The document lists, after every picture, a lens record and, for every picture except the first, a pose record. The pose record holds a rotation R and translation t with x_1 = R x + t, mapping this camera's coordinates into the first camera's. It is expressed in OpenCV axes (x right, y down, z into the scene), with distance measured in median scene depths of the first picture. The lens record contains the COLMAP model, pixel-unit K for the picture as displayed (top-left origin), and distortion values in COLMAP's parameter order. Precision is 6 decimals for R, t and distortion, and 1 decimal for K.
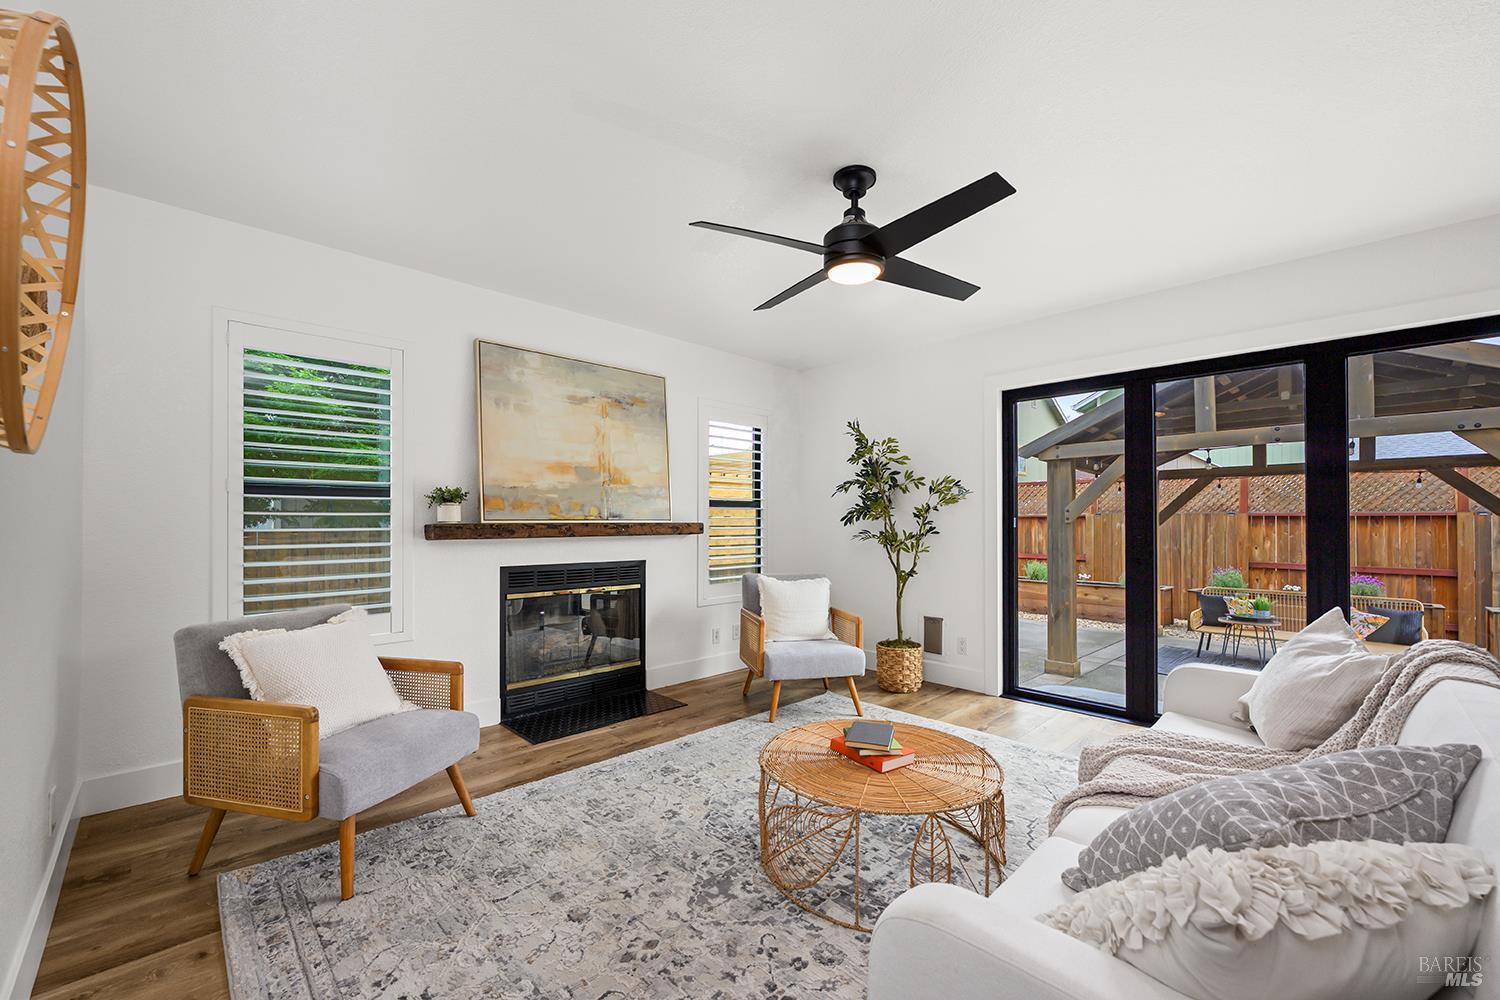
lens RADIAL K [[603.1, 0, 756.5], [0, 603.1, 516.3], [0, 0, 1]] dist [-0.010058, -0.000043]
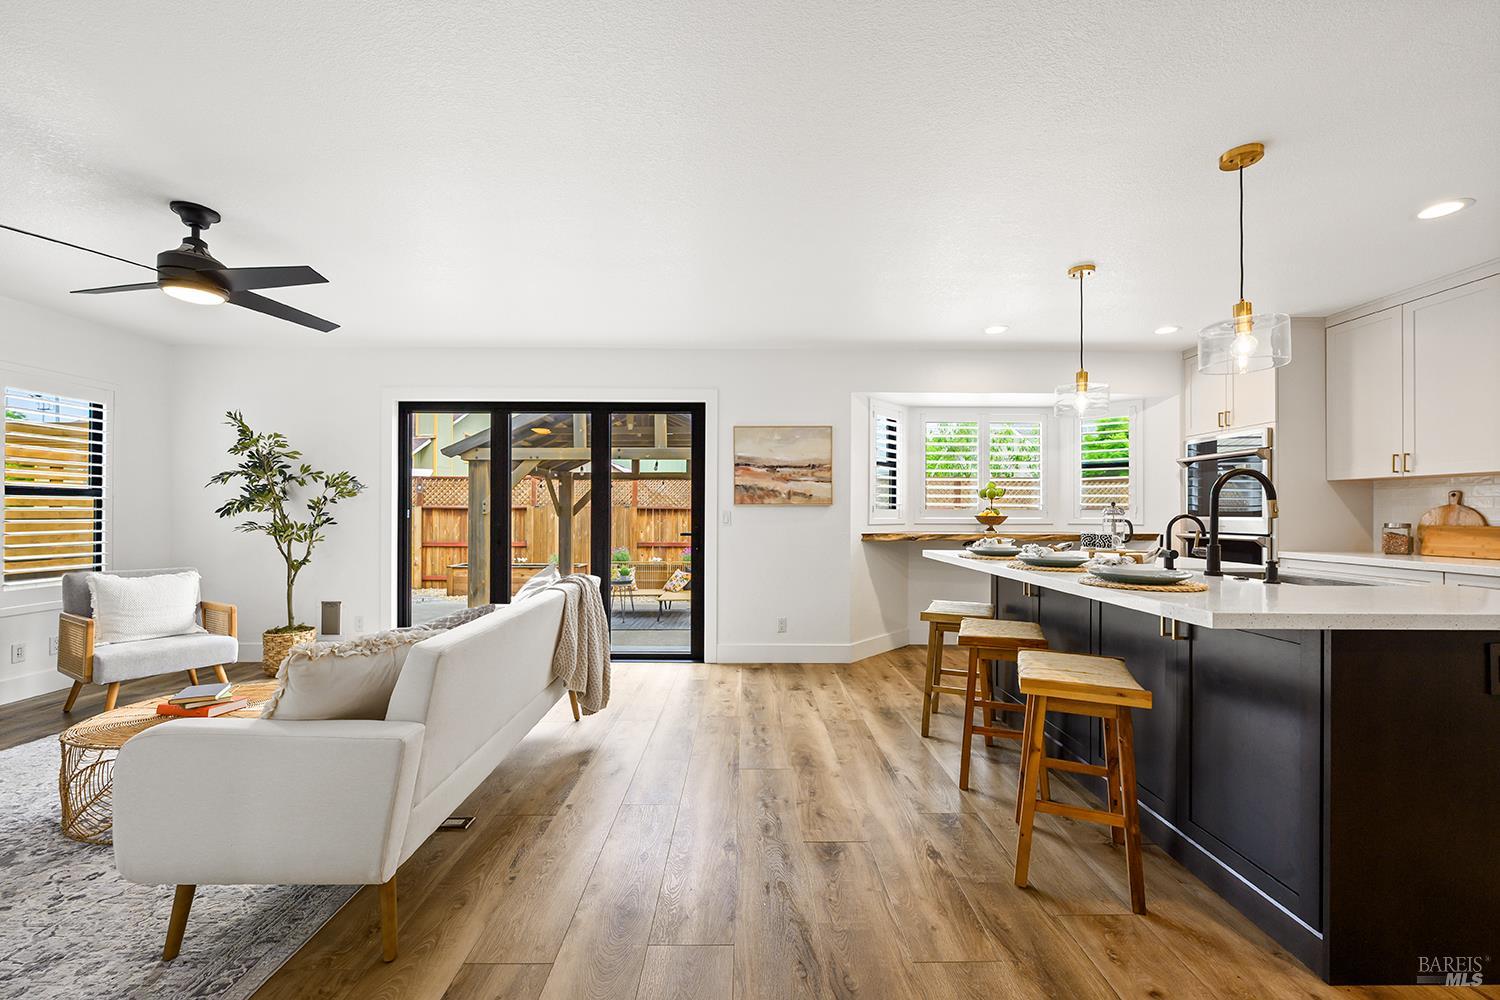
lens RADIAL K [[598.5, 0, 751.2], [0, 598.5, 507.8], [0, 0, 1]] dist [-0.003992, -0.000323]
pose [[0.694348, 0.005342, 0.719620, 0.047448], [-0.005795, 0.999982, -0.001831, -0.003291], [-0.719616, -0.002899, 0.694366, -0.304309]]
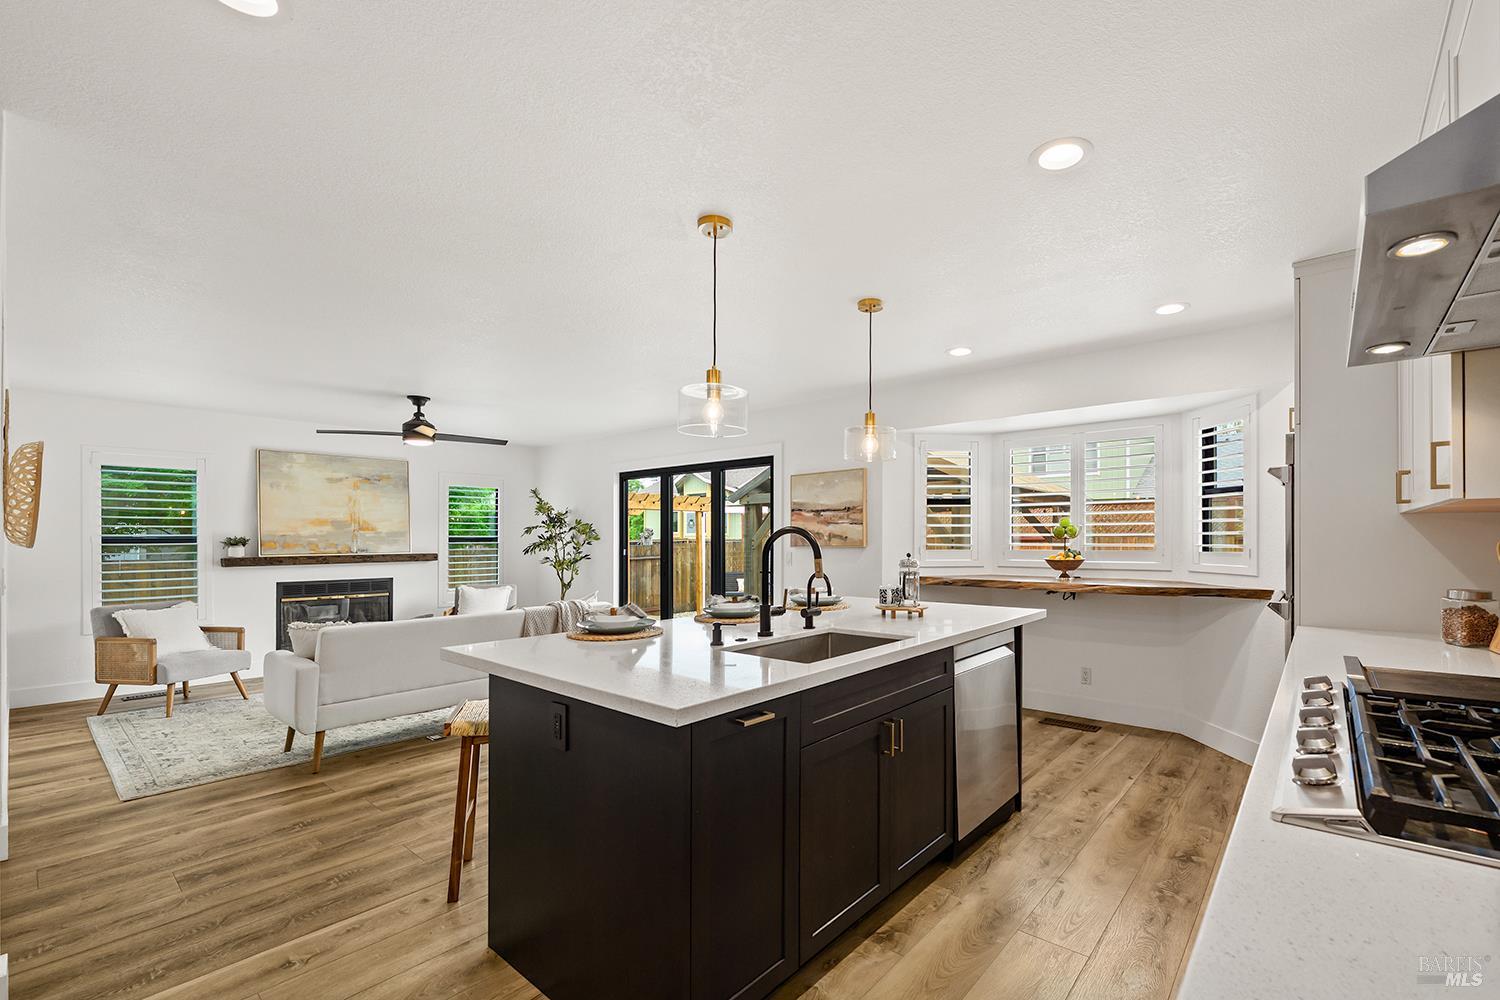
lens RADIAL K [[655.0, 0, 831.6], [0, 655.0, 533.8], [0, 0, 1]] dist [-0.000873, -0.000349]
pose [[0.992500, -0.005699, 0.122111, 0.762861], [0.005631, 0.999984, 0.000905, -0.038230], [-0.122114, -0.000211, 0.992516, -0.859519]]
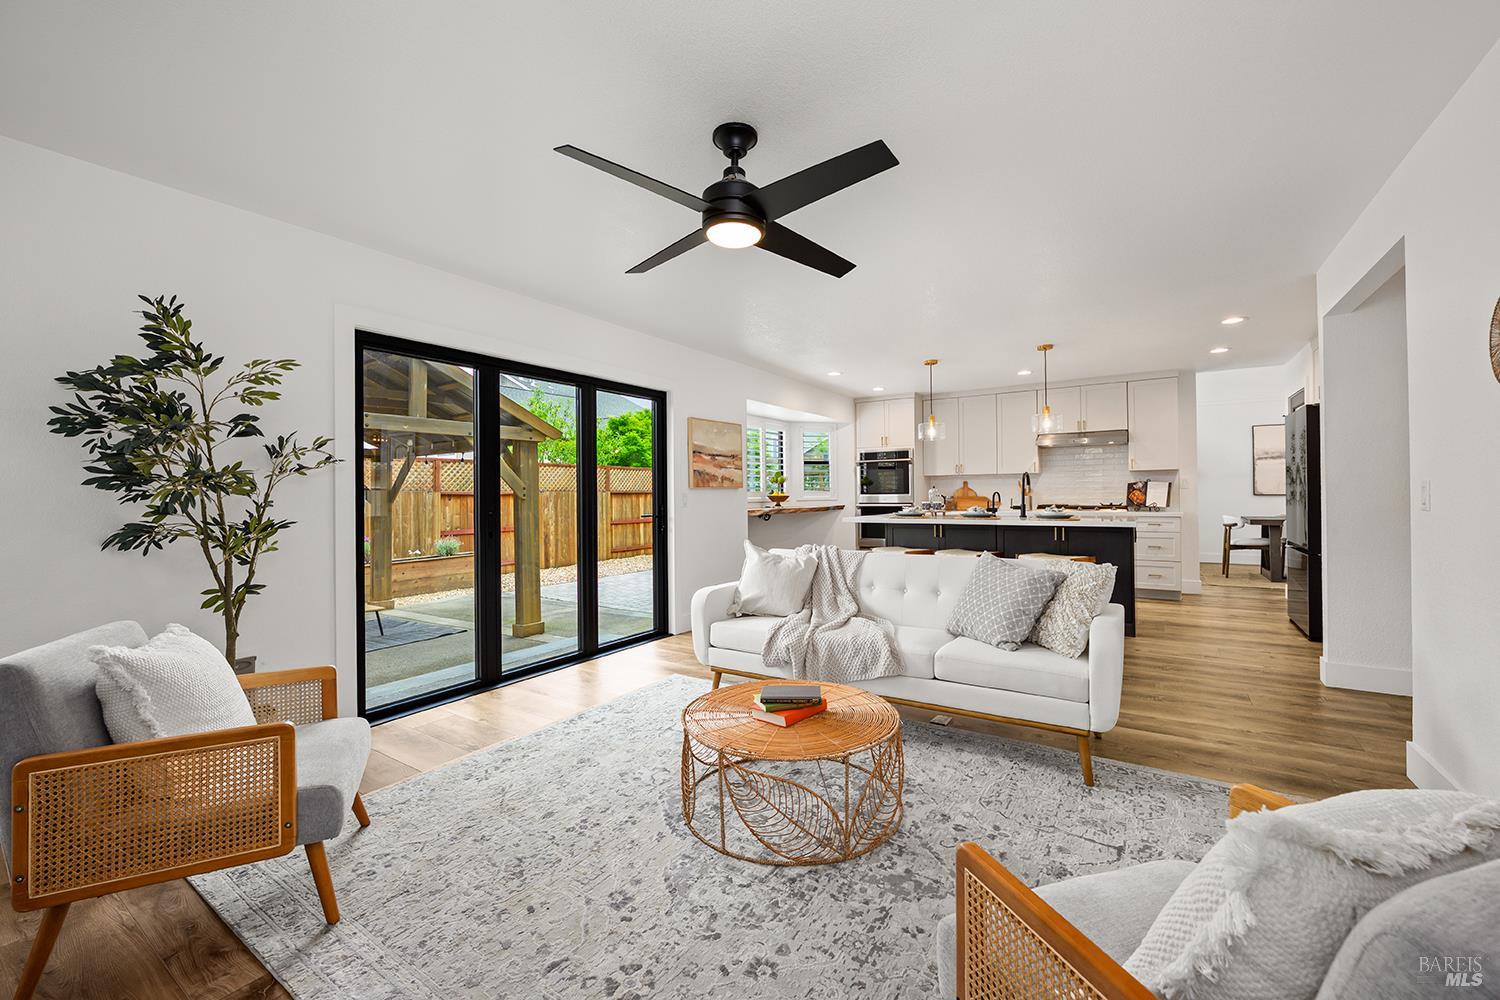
lens RADIAL K [[603.0, 0, 749.6], [0, 603.0, 491.3], [0, 0, 1]] dist [-0.002034, -0.000172]
pose [[-0.205732, 0.005195, 0.978595, -0.434033], [0.004556, 0.999980, -0.004350, 0.002837], [-0.978598, 0.003563, -0.205751, 0.657014]]
